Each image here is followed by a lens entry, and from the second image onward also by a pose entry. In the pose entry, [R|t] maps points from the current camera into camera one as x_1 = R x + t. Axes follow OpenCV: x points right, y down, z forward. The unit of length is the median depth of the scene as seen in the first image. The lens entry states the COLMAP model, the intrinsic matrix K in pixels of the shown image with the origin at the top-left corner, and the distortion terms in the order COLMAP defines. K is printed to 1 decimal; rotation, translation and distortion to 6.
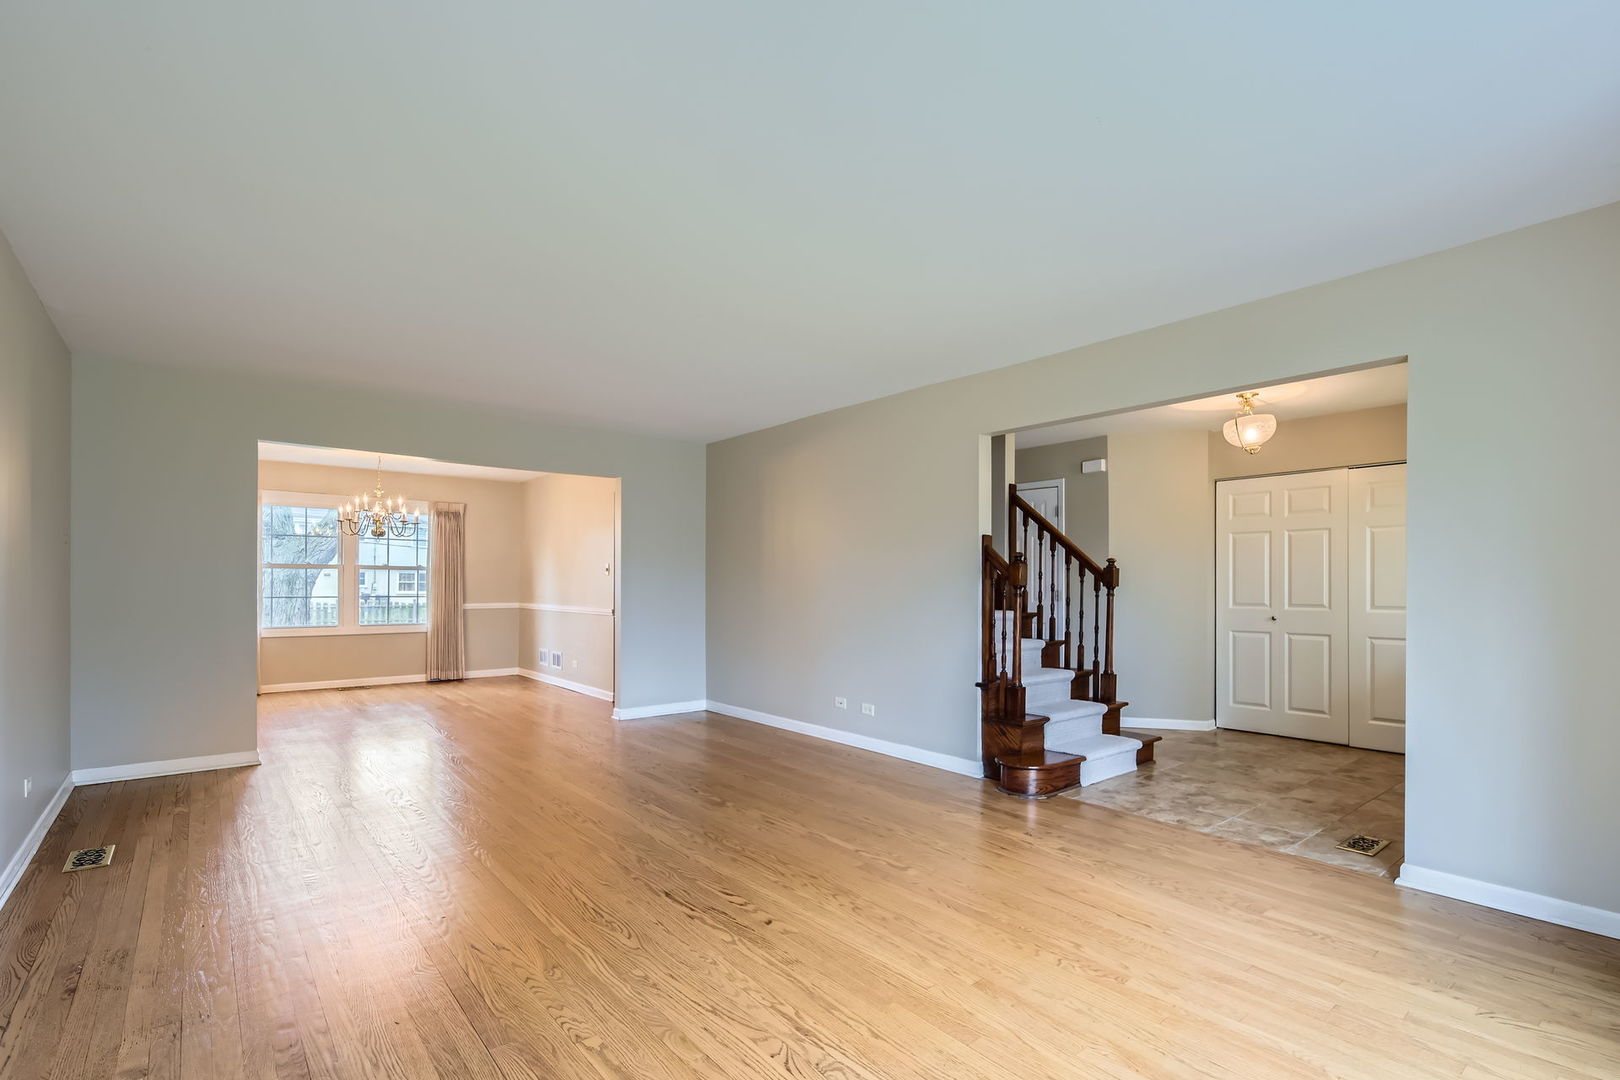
lens RADIAL K [[758.3, 0, 851.4], [0, 758.3, 585.2], [0, 0, 1]] dist [-0.000772, 0.000099]
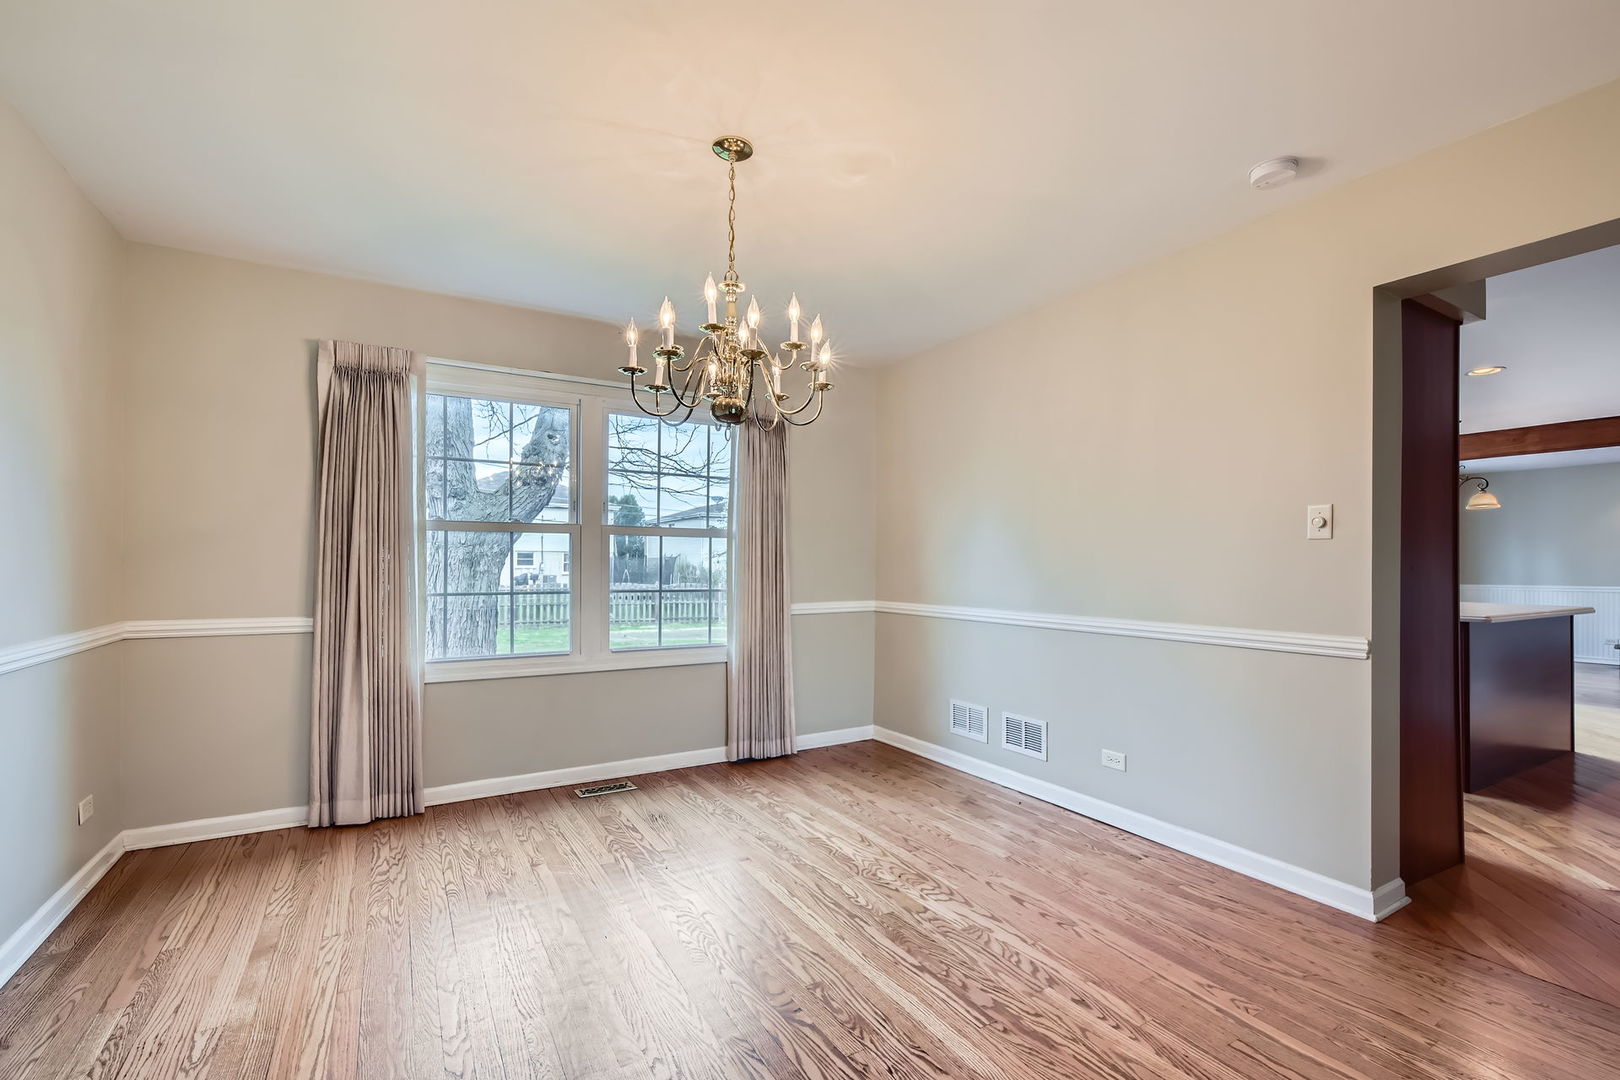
lens RADIAL K [[714.5, 0, 824.1], [0, 714.5, 564.0], [0, 0, 1]] dist [-0.001847, 0.000192]
pose [[0.986454, -0.002603, -0.164017, -0.442698], [0.002564, 0.999997, -0.000451, -0.001445], [0.164018, 0.000024, 0.986457, 0.578948]]
